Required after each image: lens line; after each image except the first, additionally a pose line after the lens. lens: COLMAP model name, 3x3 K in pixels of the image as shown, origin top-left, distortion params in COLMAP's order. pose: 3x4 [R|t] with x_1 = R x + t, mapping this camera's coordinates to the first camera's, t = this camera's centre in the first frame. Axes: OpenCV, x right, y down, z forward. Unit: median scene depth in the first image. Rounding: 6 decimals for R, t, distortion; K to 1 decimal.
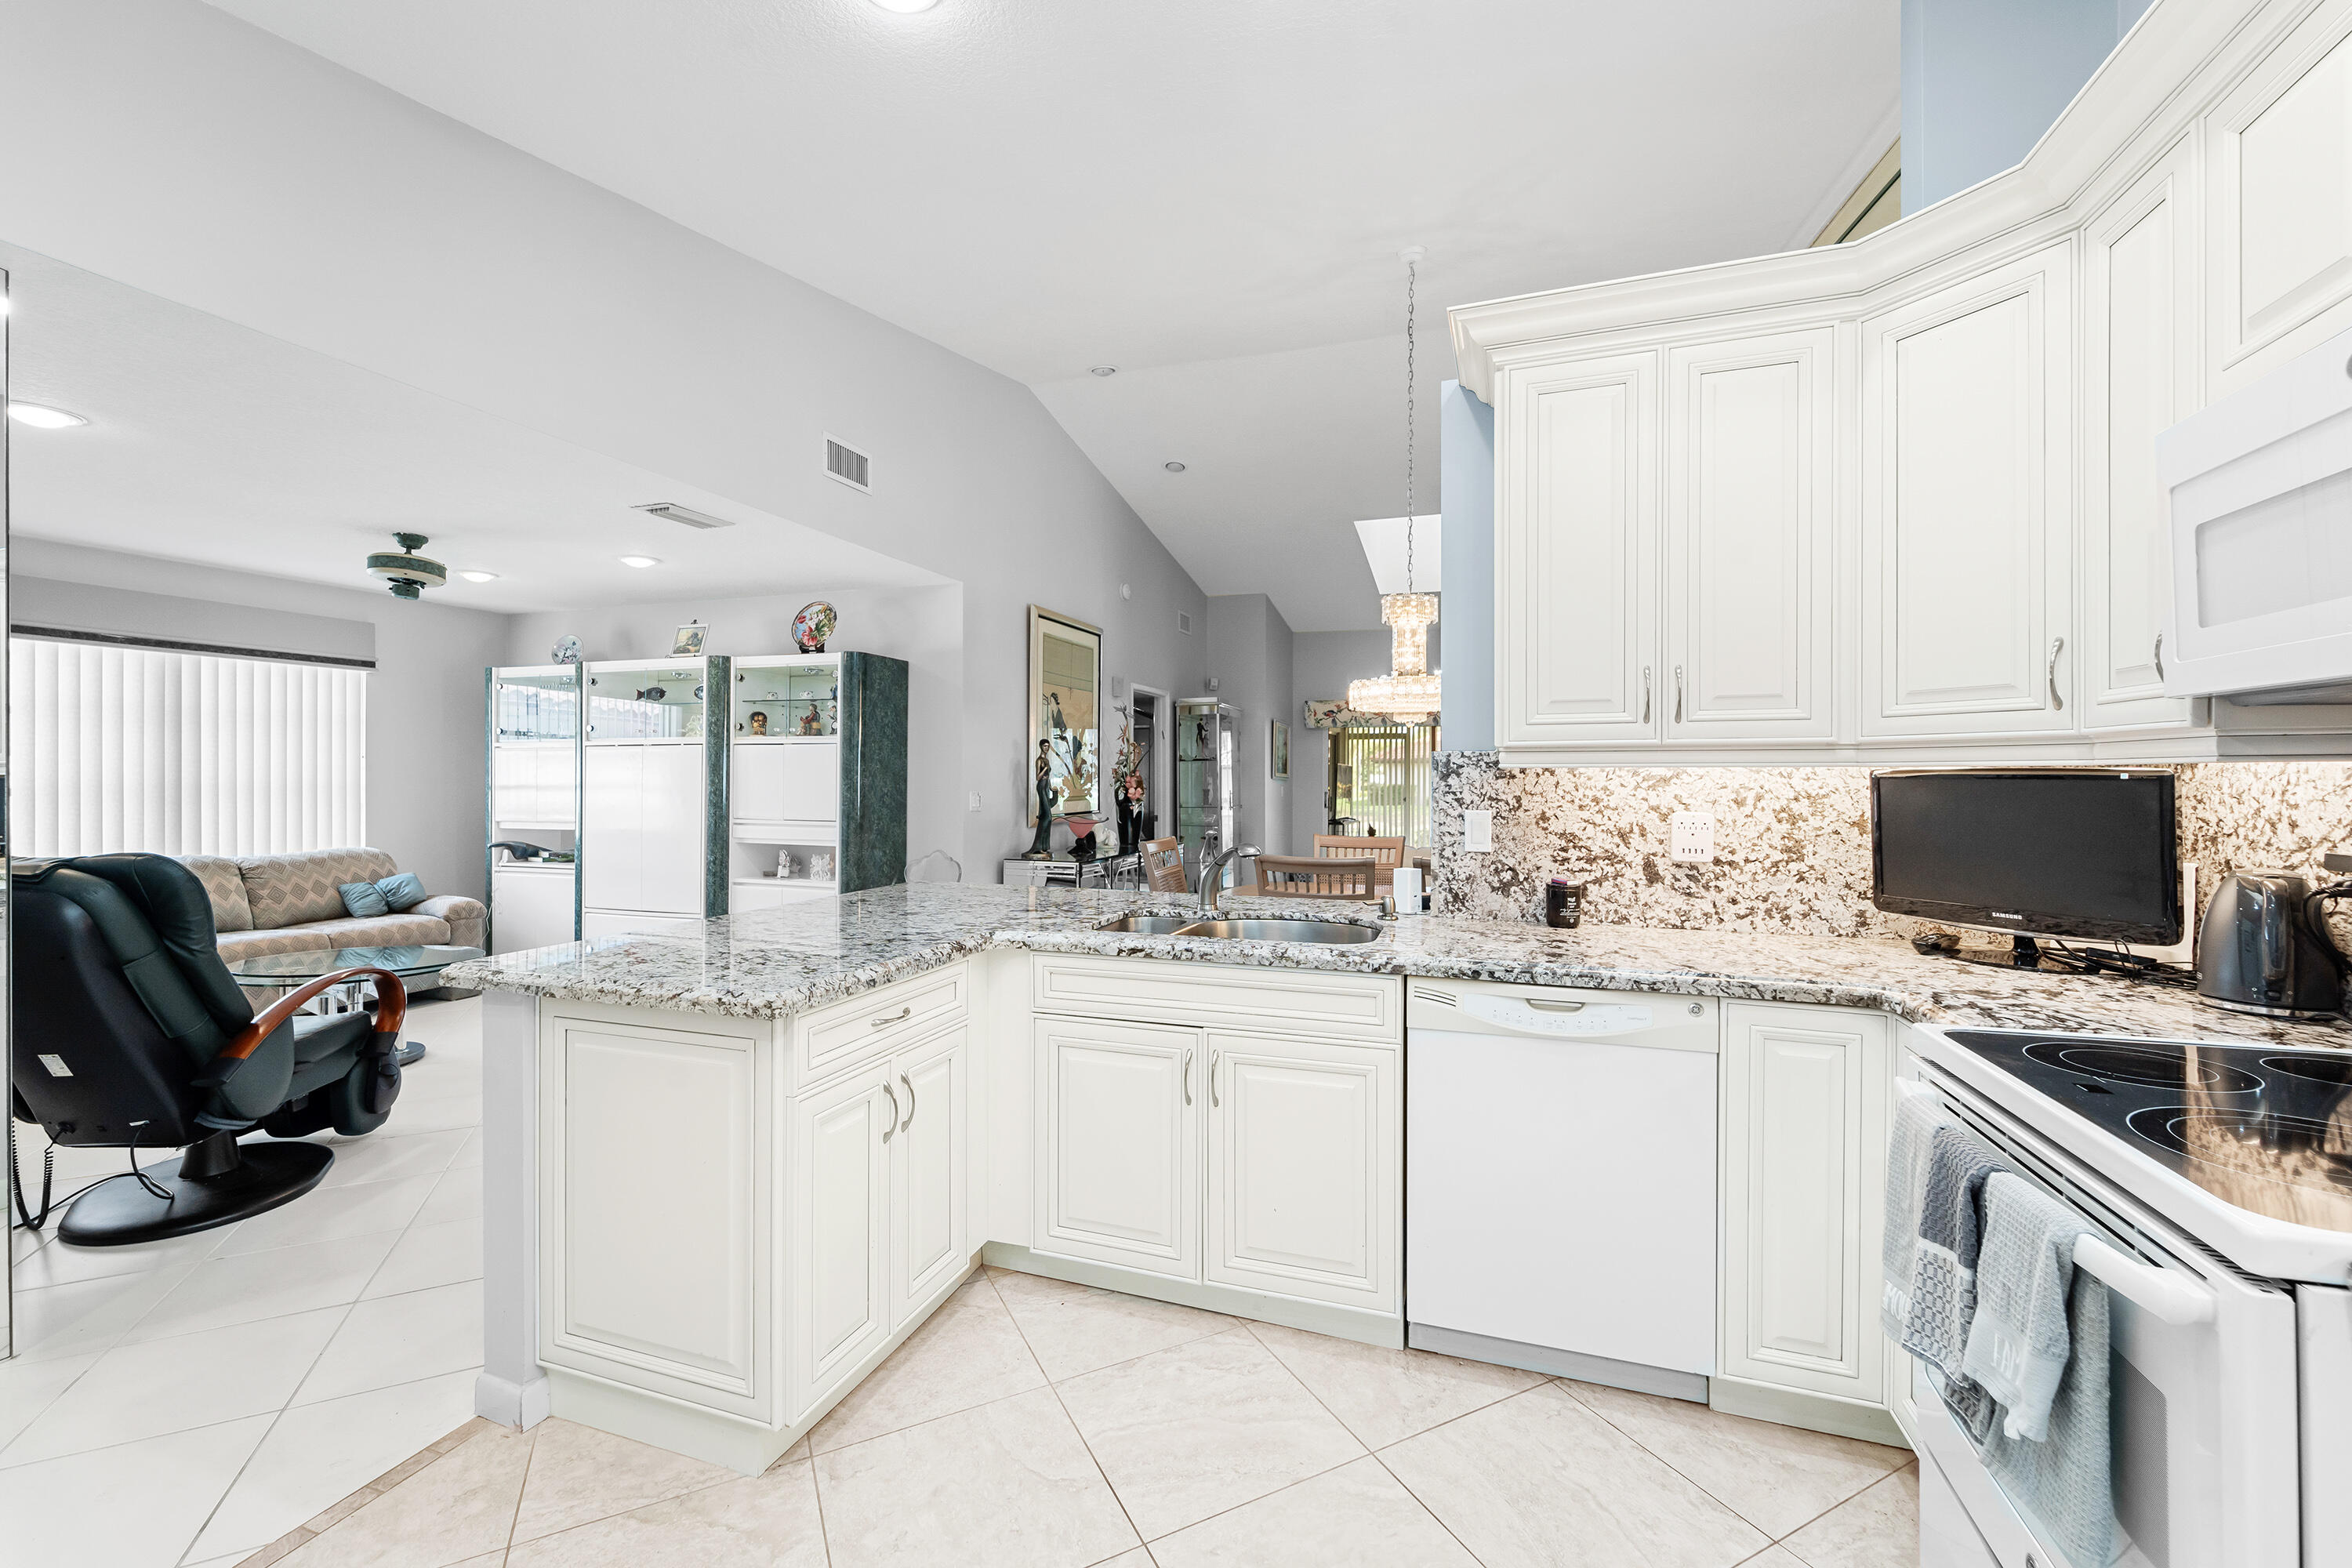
lens RADIAL K [[944.8, 0, 1174.2], [0, 944.8, 787.8], [0, 0, 1]] dist [0.001495, -0.000772]
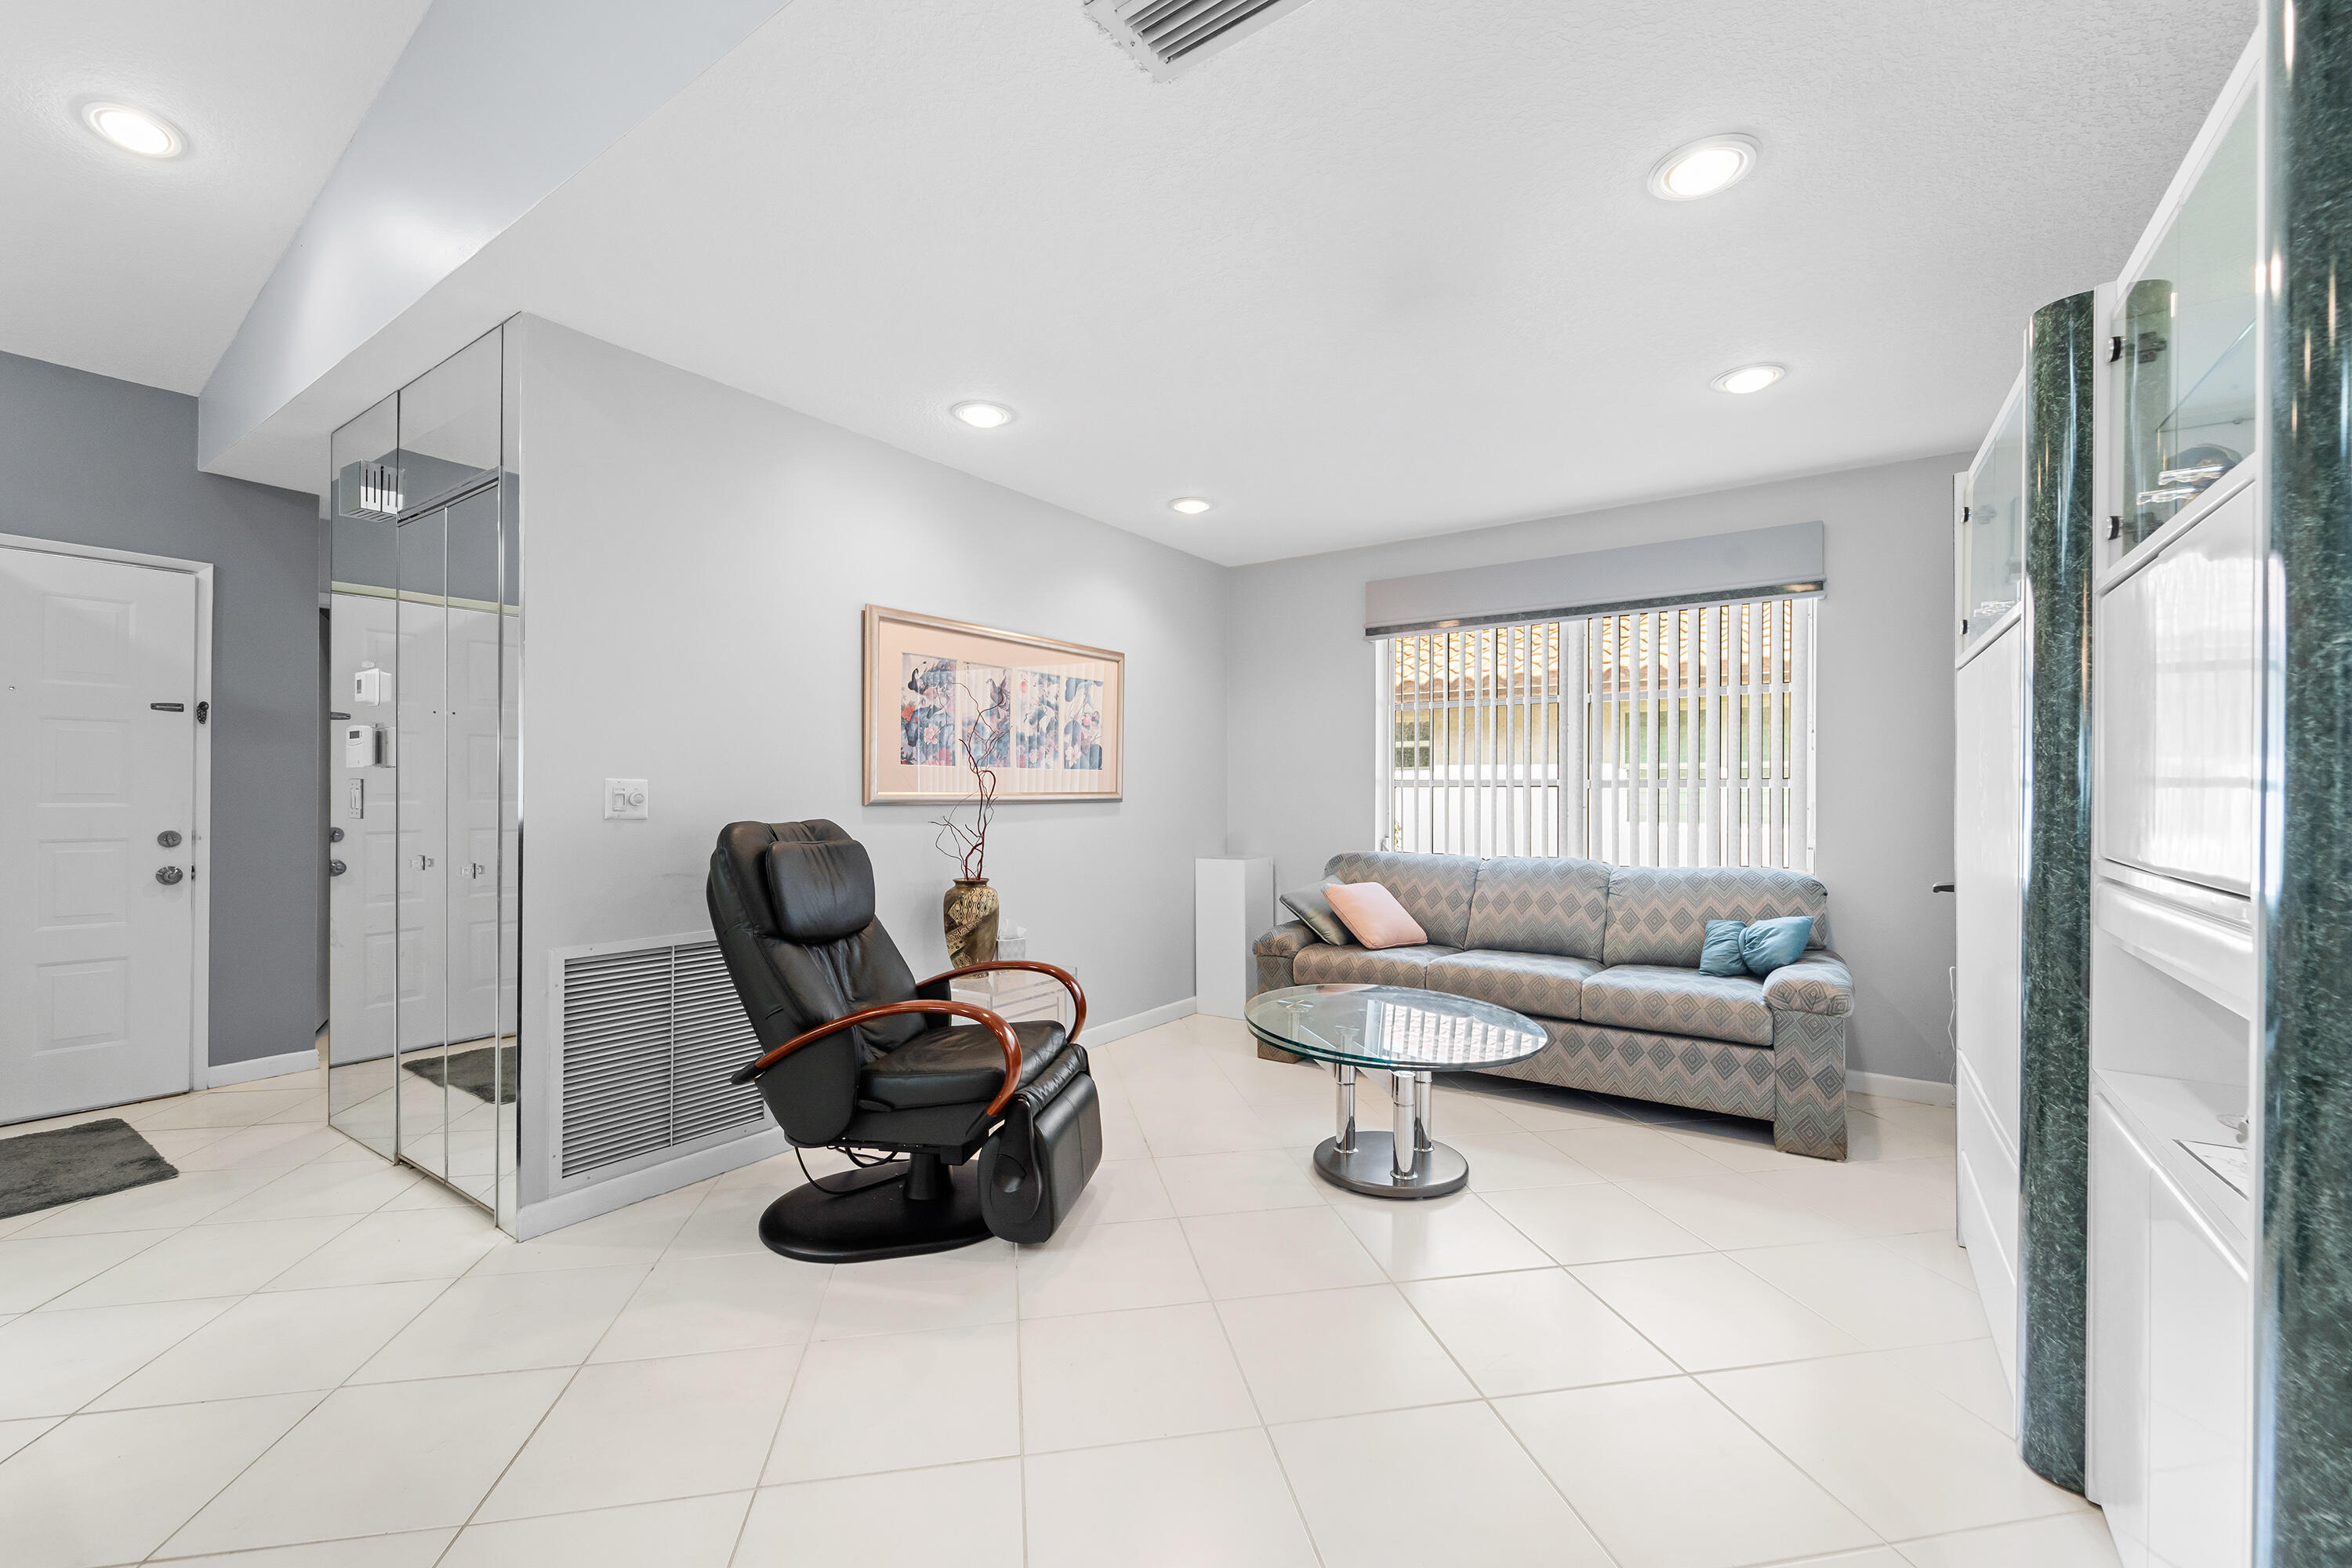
lens RADIAL K [[956.1, 0, 1176.0], [0, 956.1, 784.0], [0, 0, 1]] dist [0.000941, -0.000447]
pose [[-0.264721, -0.012678, -0.964242, -0.255950], [-0.015202, 0.999844, -0.008972, 0.036804], [0.964205, 0.012283, -0.264872, 1.735878]]
